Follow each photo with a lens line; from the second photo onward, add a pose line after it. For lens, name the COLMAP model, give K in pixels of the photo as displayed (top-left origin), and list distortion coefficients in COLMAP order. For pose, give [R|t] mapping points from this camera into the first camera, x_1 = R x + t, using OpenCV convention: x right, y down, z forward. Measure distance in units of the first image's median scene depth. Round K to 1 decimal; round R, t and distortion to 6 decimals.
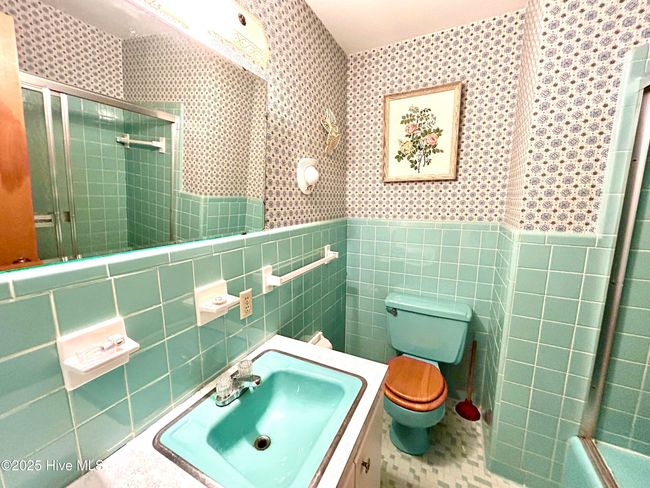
lens RADIAL K [[262.6, 0, 325.0], [0, 262.6, 240.7], [0, 0, 1]] dist [0.001308, -0.001090]
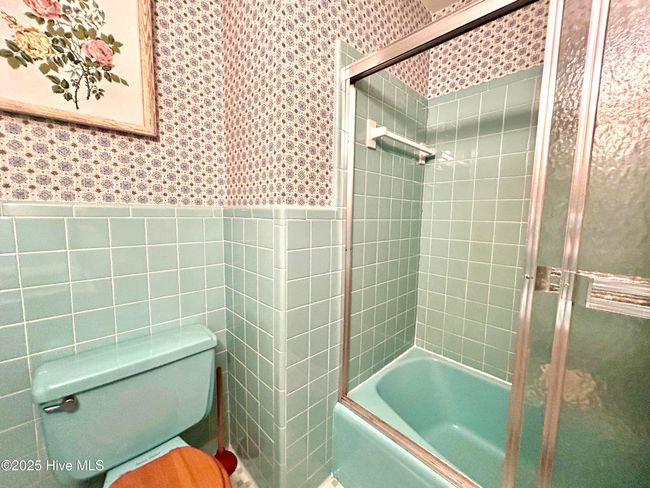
lens RADIAL K [[262.6, 0, 327.6], [0, 262.6, 242.7], [0, 0, 1]] dist [0.001308, -0.001090]
pose [[0.319222, -0.094464, 0.942960, 0.010296], [0.132772, 0.989664, 0.054195, 0.035179], [-0.938333, 0.107898, 0.328465, 0.429679]]
